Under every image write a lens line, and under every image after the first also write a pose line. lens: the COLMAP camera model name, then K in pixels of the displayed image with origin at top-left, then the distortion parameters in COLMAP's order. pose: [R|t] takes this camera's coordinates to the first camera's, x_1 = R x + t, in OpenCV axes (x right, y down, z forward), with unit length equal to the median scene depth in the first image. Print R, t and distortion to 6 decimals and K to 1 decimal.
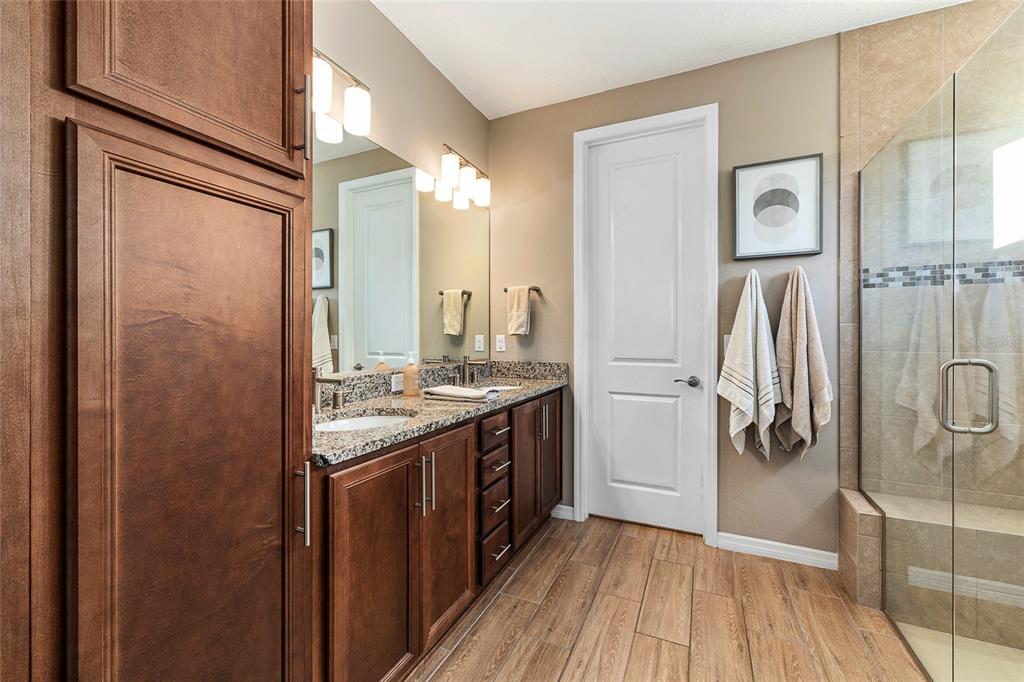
lens RADIAL K [[412.0, 0, 510.6], [0, 412.0, 336.6], [0, 0, 1]] dist [-0.000629, 0.000575]
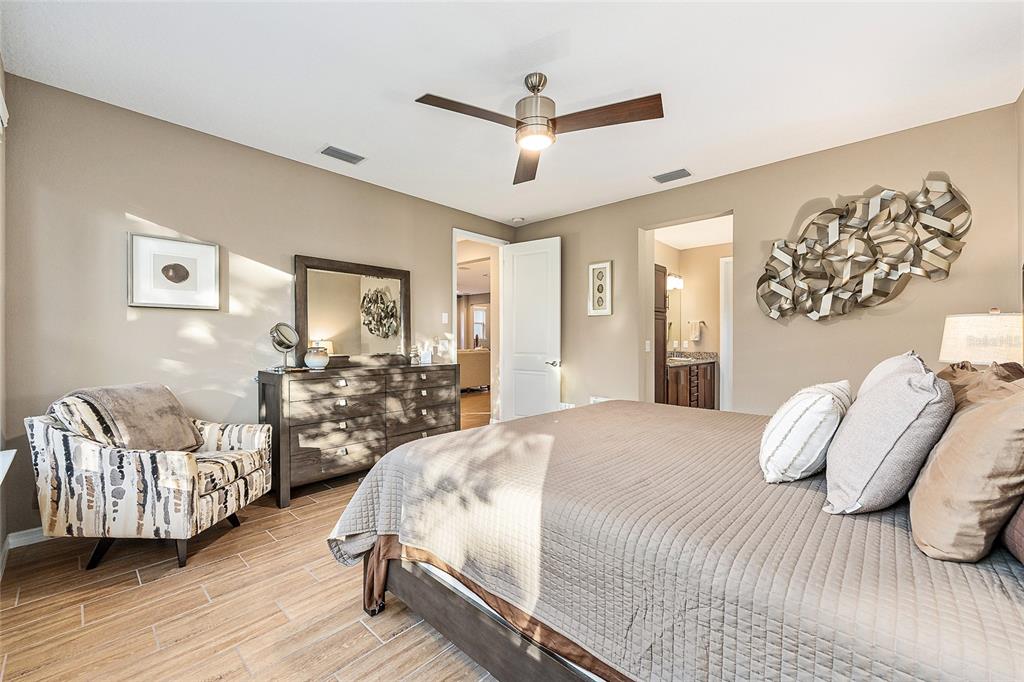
lens RADIAL K [[412.0, 0, 508.1], [0, 412.0, 345.3], [0, 0, 1]] dist [-0.000629, 0.000575]
pose [[0.949924, 0.009545, -0.312335, -0.382140], [-0.005029, 0.999871, 0.015261, -0.013728], [0.312440, -0.012927, 0.949850, -2.371104]]
